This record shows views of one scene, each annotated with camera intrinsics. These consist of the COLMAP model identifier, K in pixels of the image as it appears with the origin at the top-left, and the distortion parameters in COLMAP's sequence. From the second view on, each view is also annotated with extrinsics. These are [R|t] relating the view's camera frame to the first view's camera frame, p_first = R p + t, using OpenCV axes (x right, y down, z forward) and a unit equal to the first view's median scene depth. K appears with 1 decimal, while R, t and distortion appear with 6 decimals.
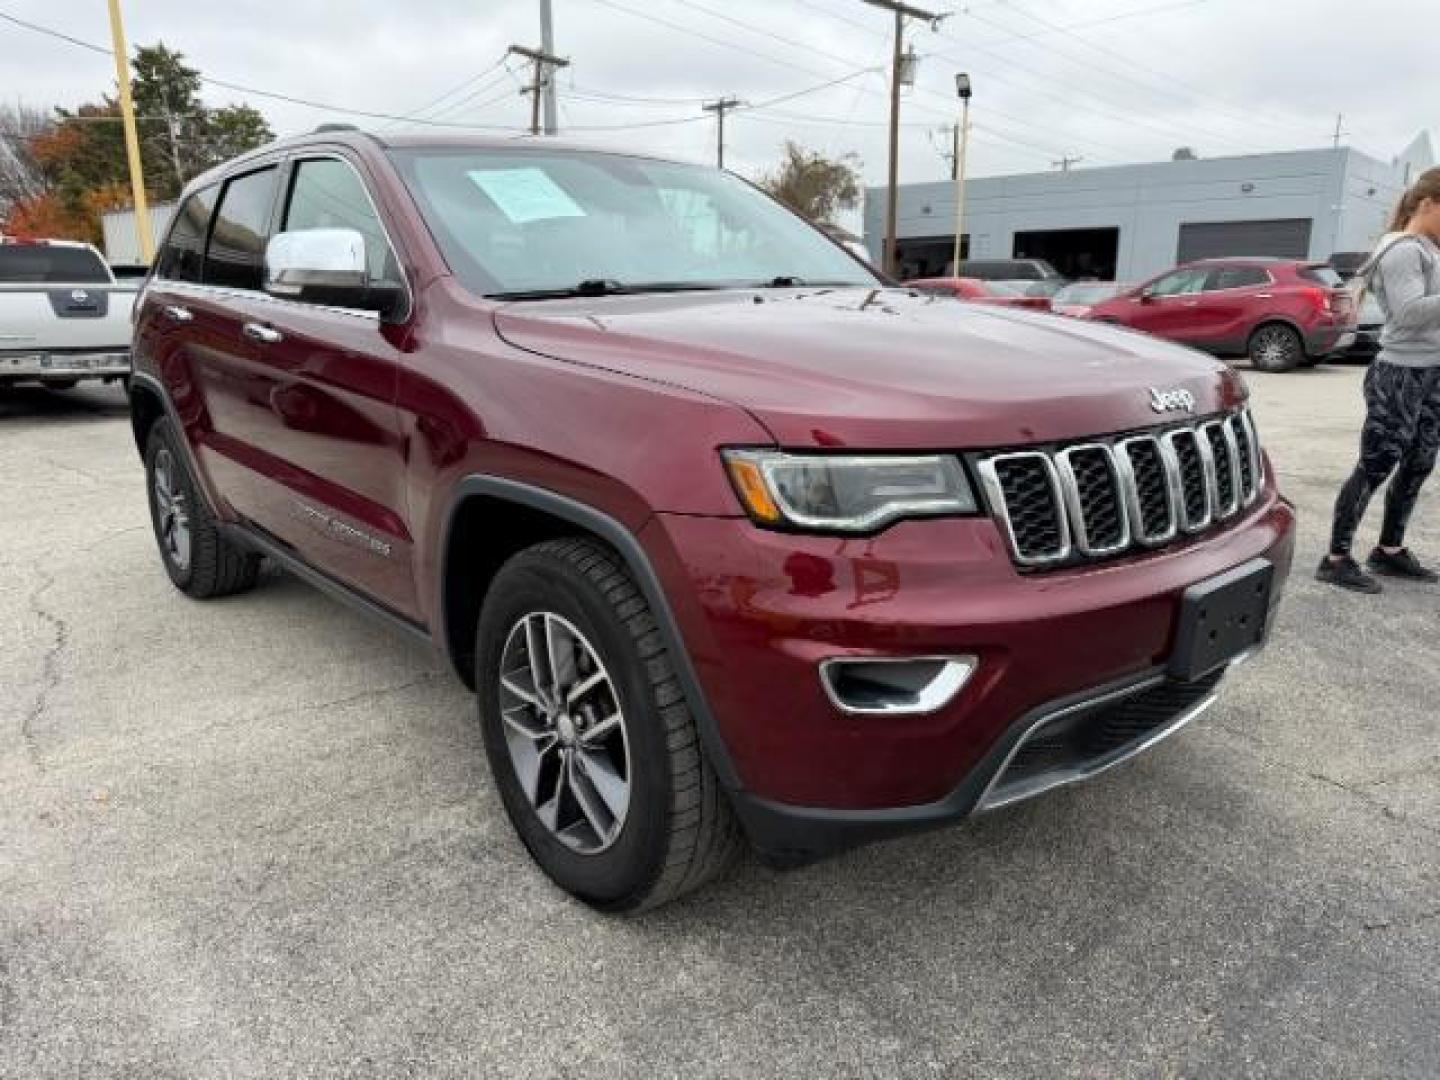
lens RADIAL K [[1059.8, 0, 720.0], [0, 1059.8, 540.0], [0, 0, 1]] dist [-0.006092, 0.000028]
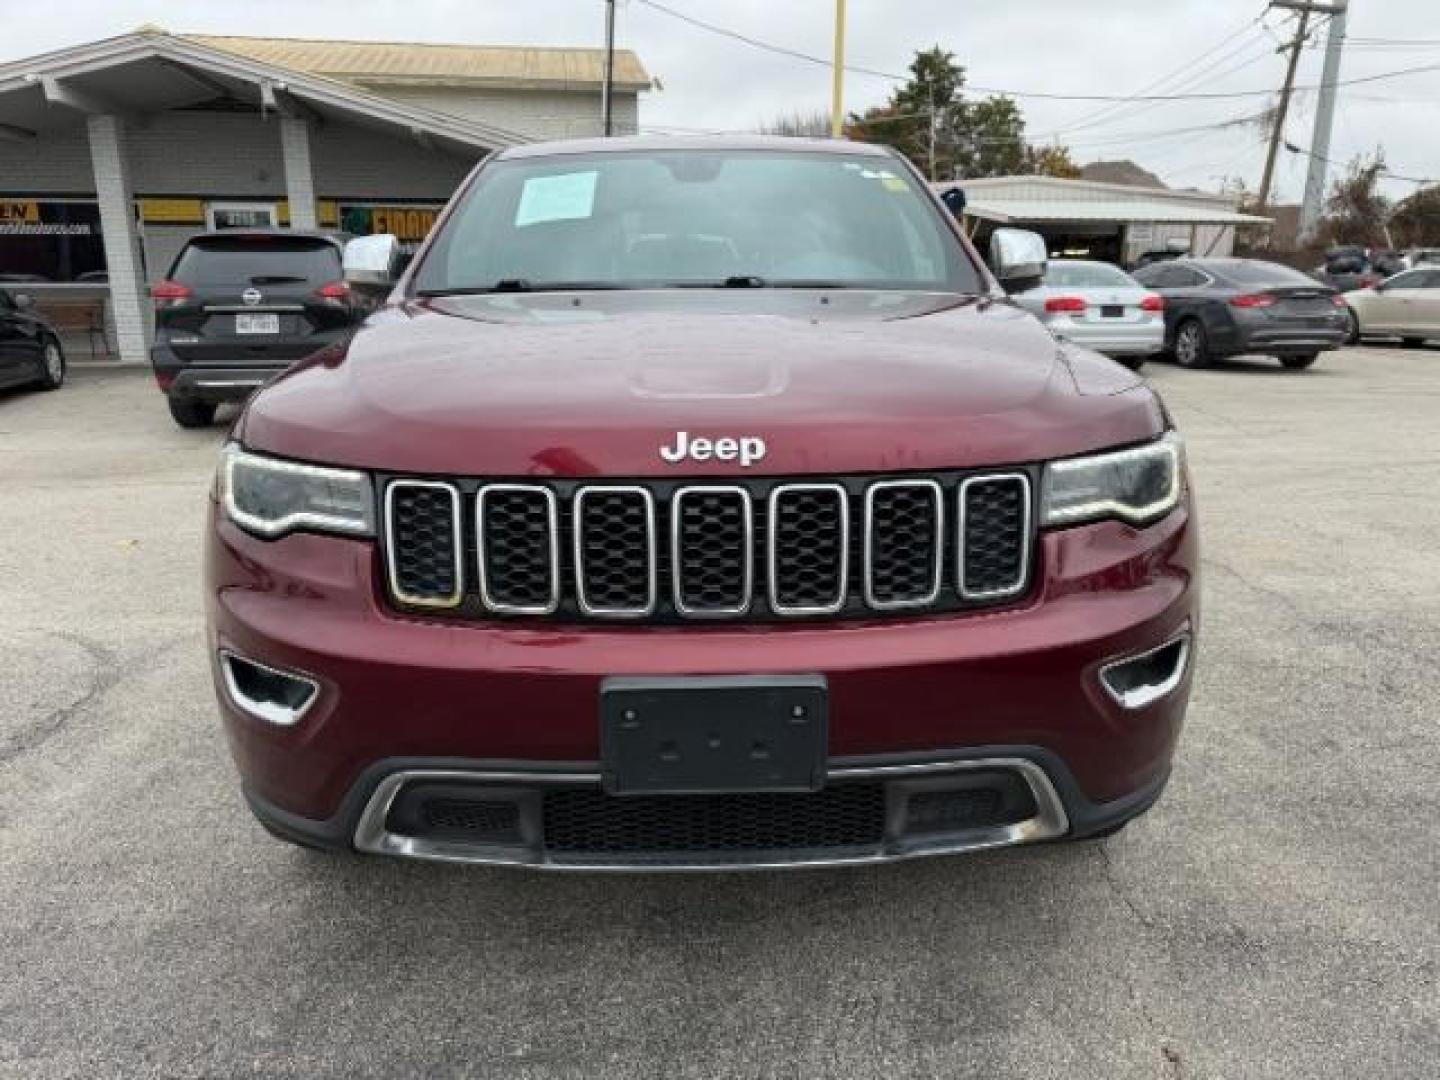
lens RADIAL K [[1053.5, 0, 720.0], [0, 1053.5, 540.0], [0, 0, 1]] dist [-0.004746, 0.004331]
pose [[0.756204, 0.166334, -0.632841, 0.086117], [-0.154667, 0.985182, 0.074125, -0.011383], [0.635793, 0.041826, 0.770725, 0.037885]]
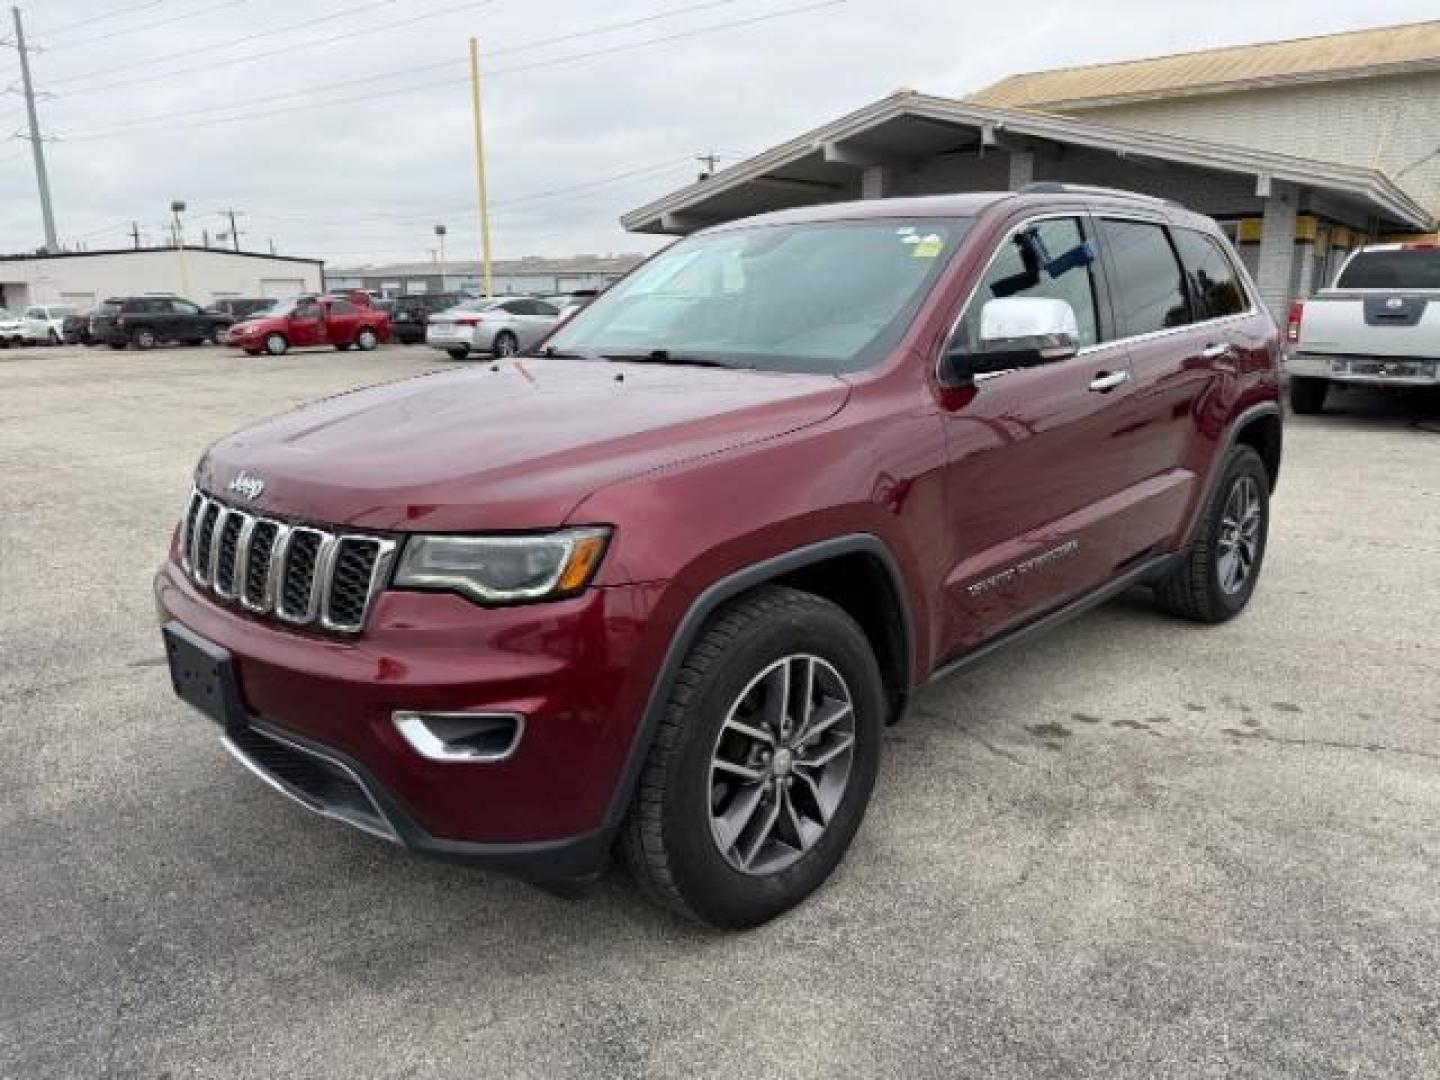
lens RADIAL K [[1059.8, 0, 720.0], [0, 1059.8, 540.0], [0, 0, 1]] dist [-0.006092, 0.000028]
pose [[0.033442, 0.236523, -0.971050, 0.145257], [-0.213234, 0.950911, 0.224274, -0.040912], [0.976429, 0.199561, 0.082235, 0.131084]]
